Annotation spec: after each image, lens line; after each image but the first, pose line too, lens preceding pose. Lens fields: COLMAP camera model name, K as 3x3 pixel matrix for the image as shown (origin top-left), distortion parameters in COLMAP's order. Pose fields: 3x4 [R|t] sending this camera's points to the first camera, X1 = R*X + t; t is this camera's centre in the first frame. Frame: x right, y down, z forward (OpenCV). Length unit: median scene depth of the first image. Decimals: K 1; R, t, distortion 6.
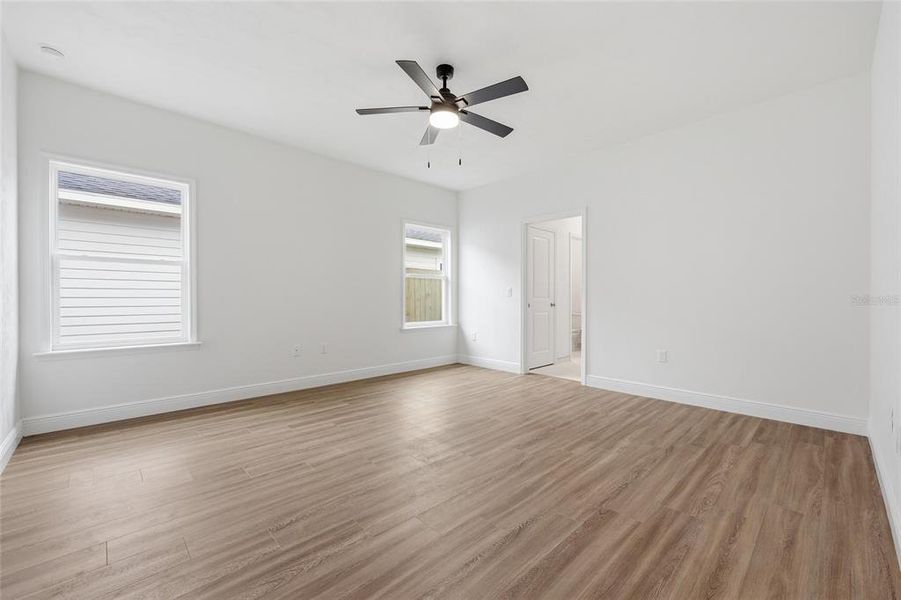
lens RADIAL K [[365.0, 0, 449.6], [0, 365.0, 298.3], [0, 0, 1]] dist [0.001354, -0.000426]
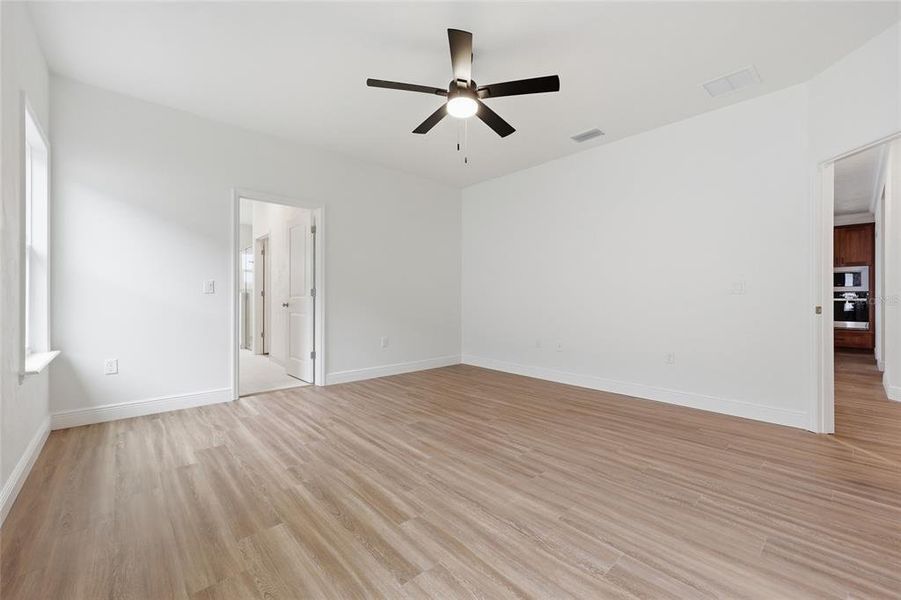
lens RADIAL K [[365.0, 0, 448.8], [0, 365.0, 299.6], [0, 0, 1]] dist [0.001354, -0.000426]
pose [[0.032855, -0.000968, 0.999460, -1.052486], [-0.002922, 0.999995, 0.001065, 0.005132], [-0.999456, -0.002955, 0.032852, 1.103678]]
